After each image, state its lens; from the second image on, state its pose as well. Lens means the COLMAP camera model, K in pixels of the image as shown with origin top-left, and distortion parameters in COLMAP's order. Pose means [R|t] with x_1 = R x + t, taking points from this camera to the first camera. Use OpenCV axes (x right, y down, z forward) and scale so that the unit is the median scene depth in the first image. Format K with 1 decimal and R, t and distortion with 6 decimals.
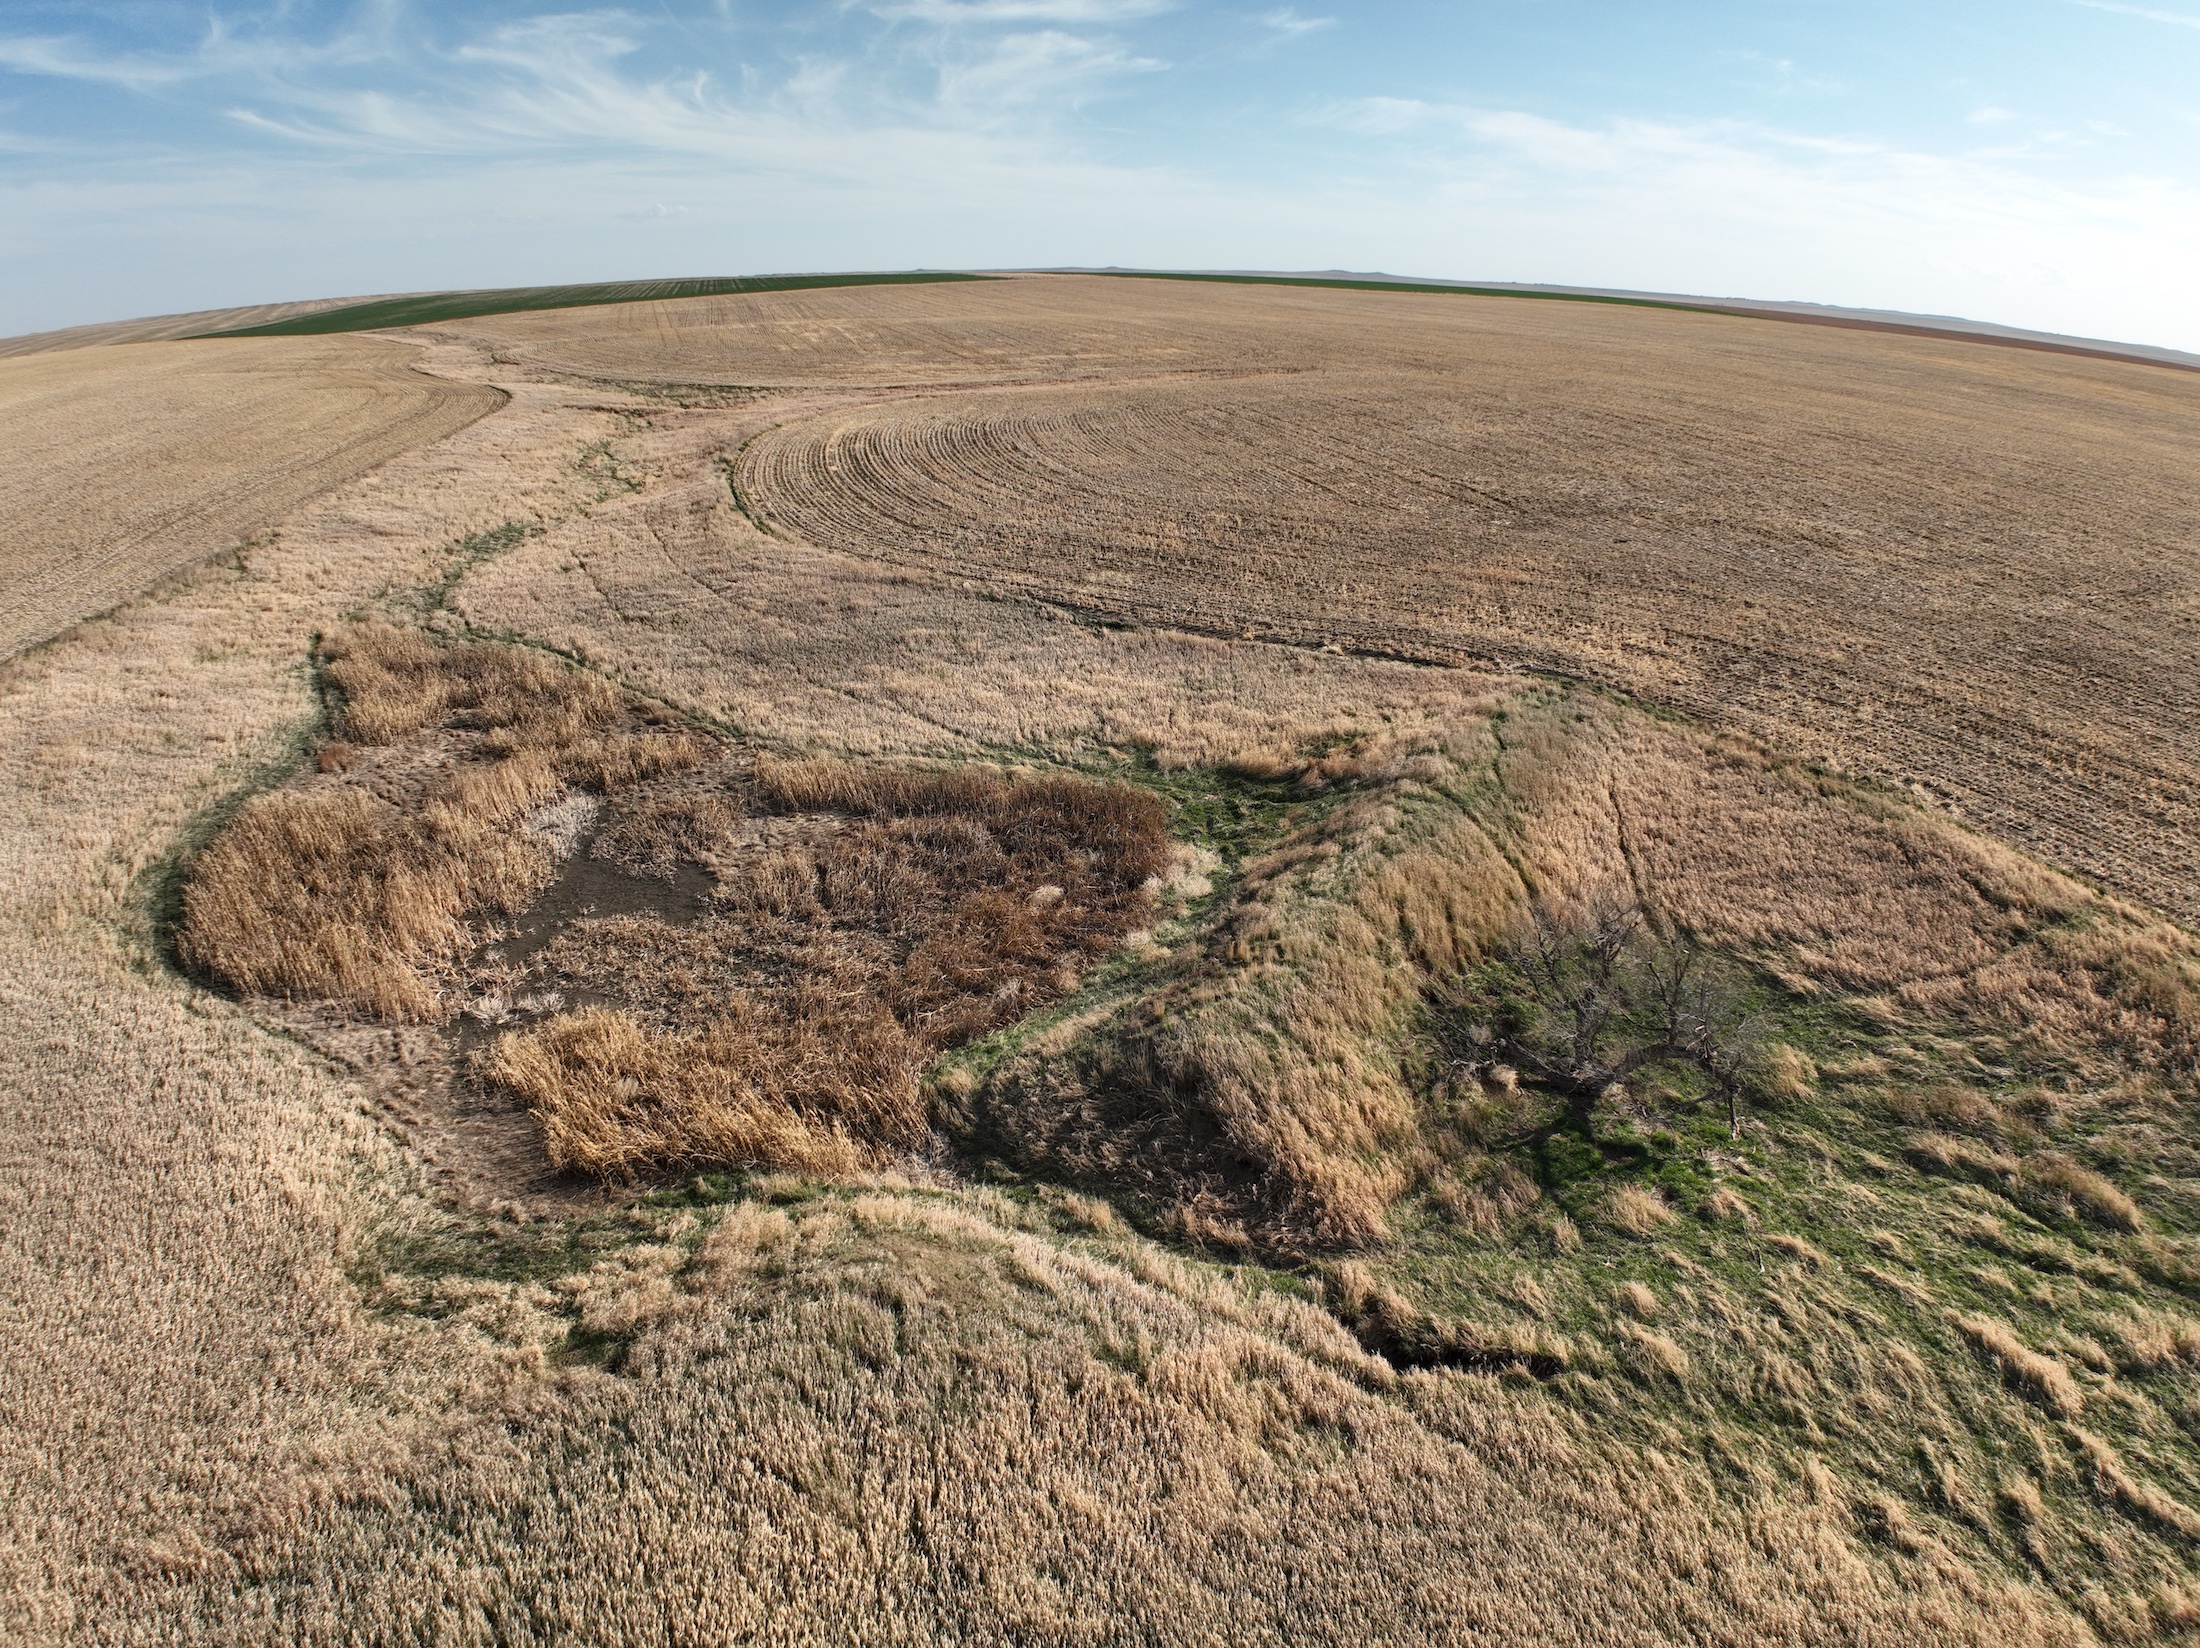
lens RADIAL K [[1374.2, 0, 1100.0], [0, 1374.2, 824.0], [0, 0, 1]] dist [-0.179837, 0.023815]
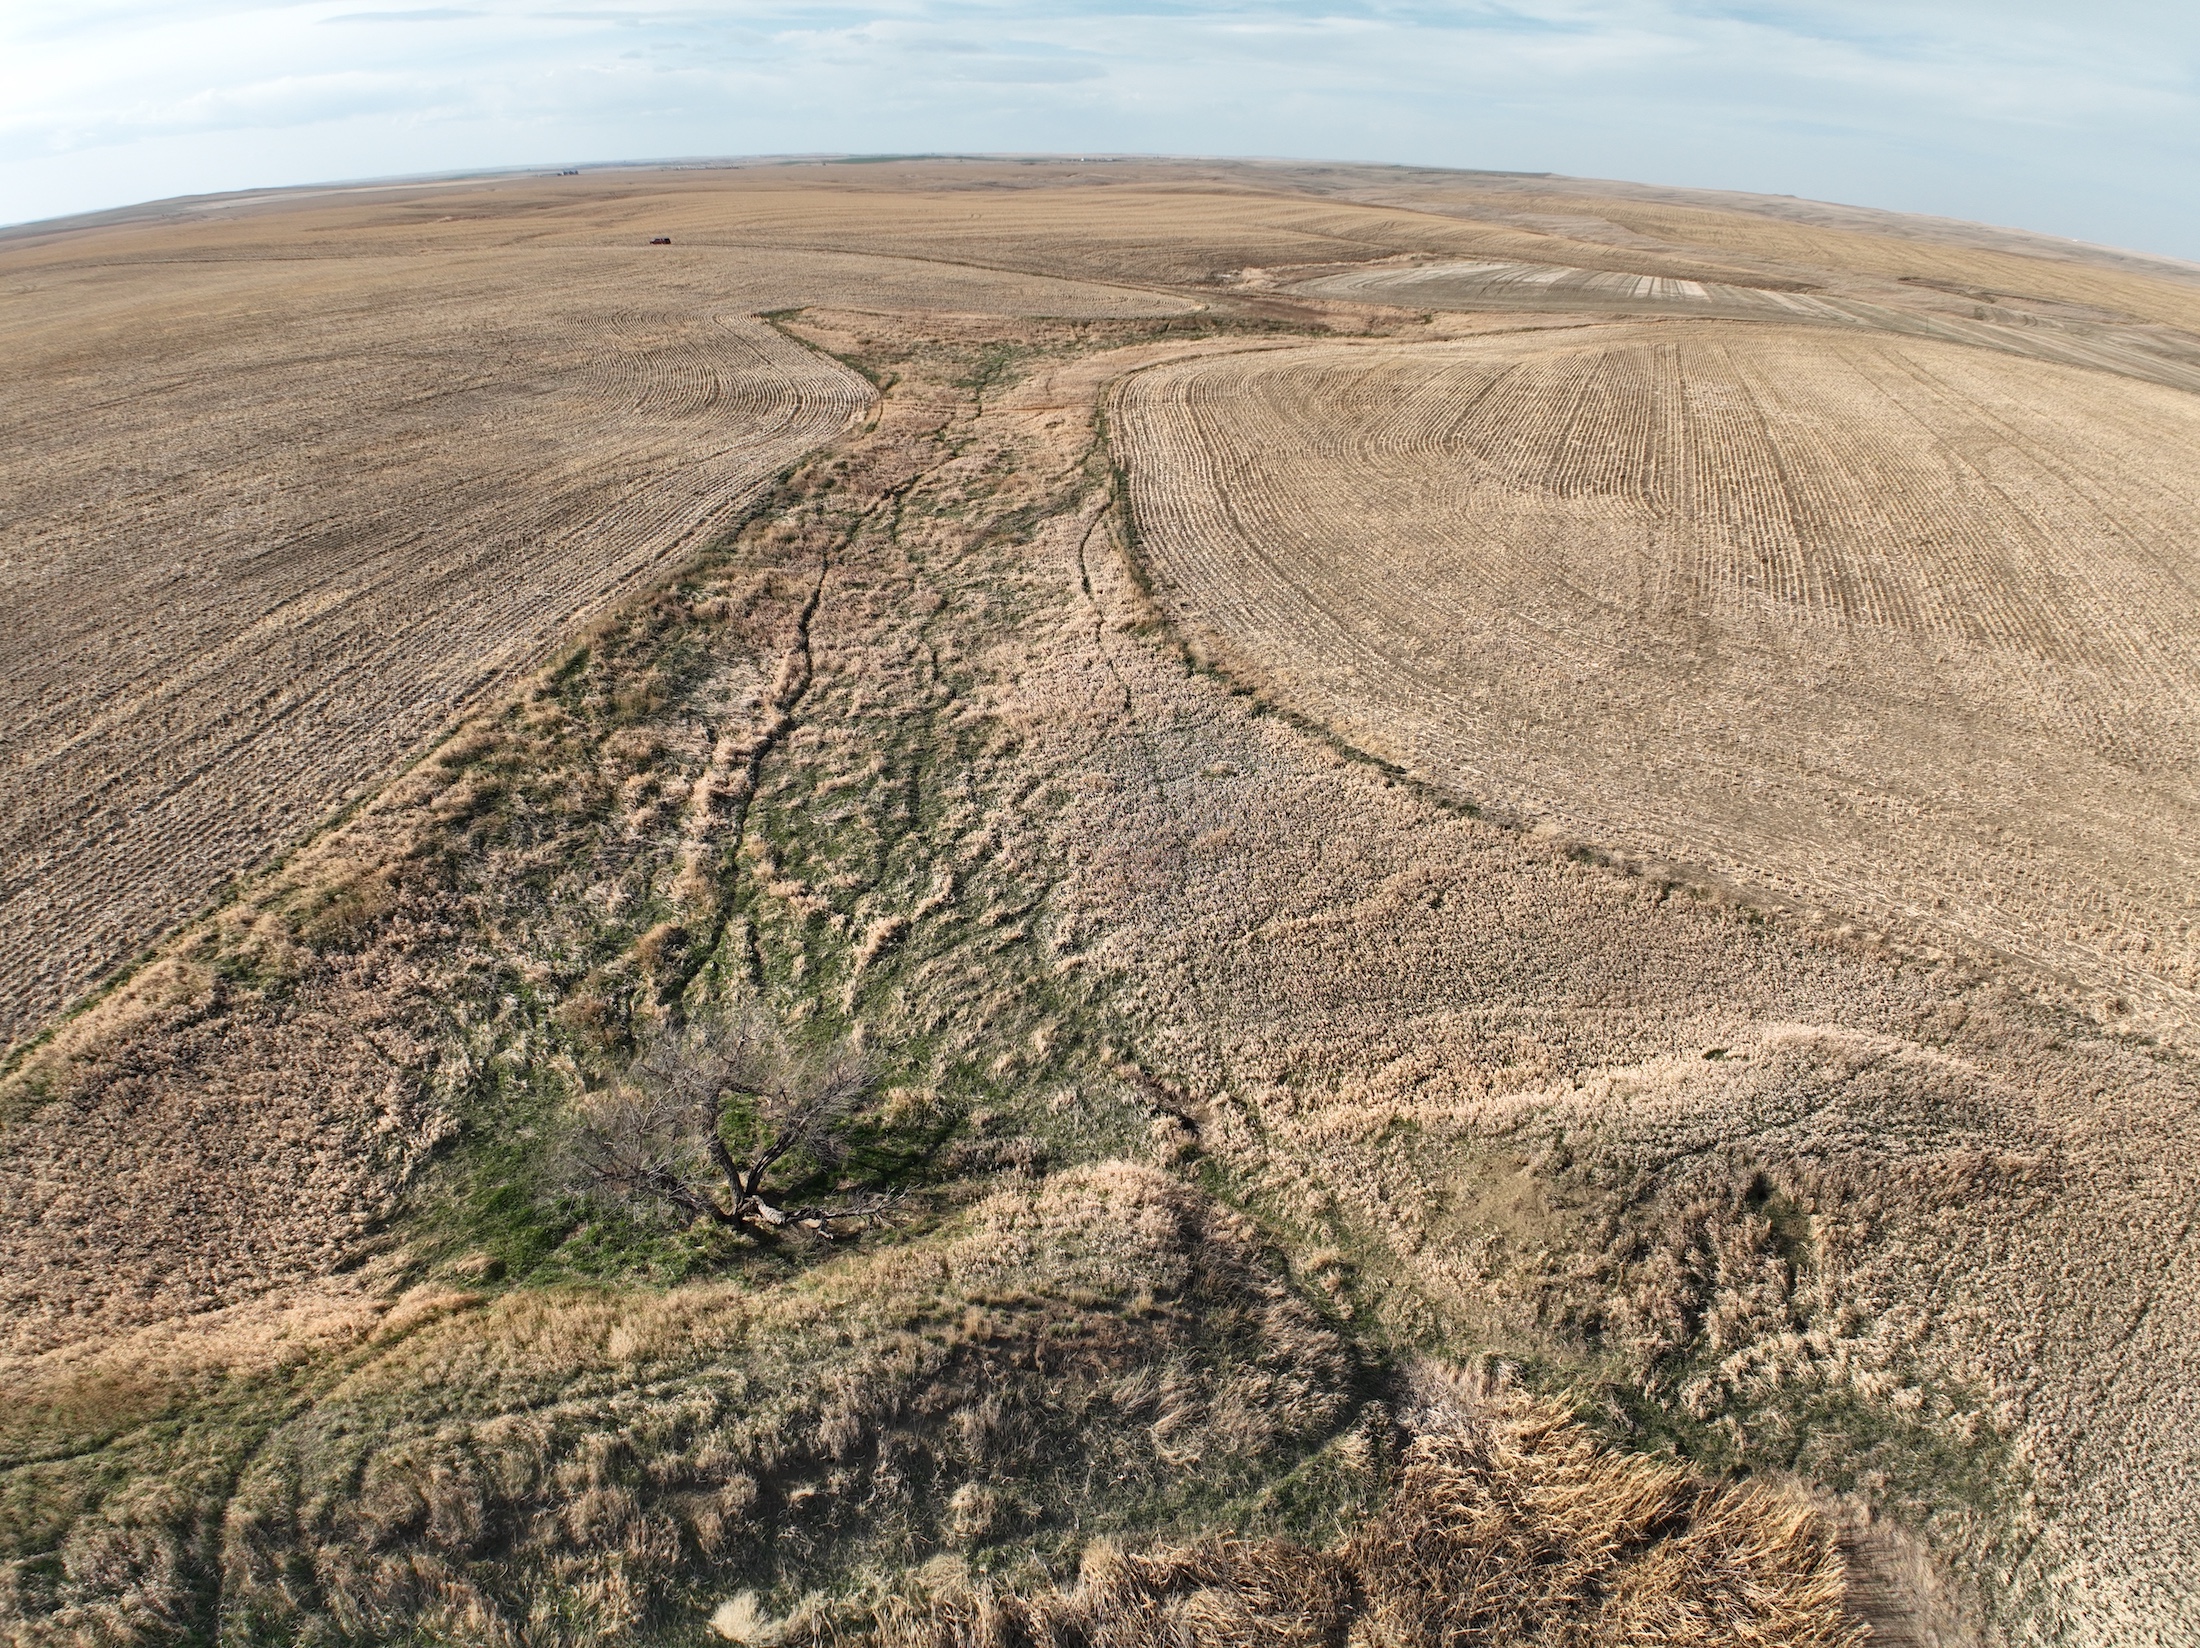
lens RADIAL K [[1374.2, 0, 1100.0], [0, 1374.2, 824.0], [0, 0, 1]] dist [-0.179837, 0.023815]
pose [[-0.794790, -0.308797, 0.522448, -0.257069], [0.201281, 0.678016, 0.706951, -0.599962], [-0.572533, 0.667037, -0.476726, 1.067626]]
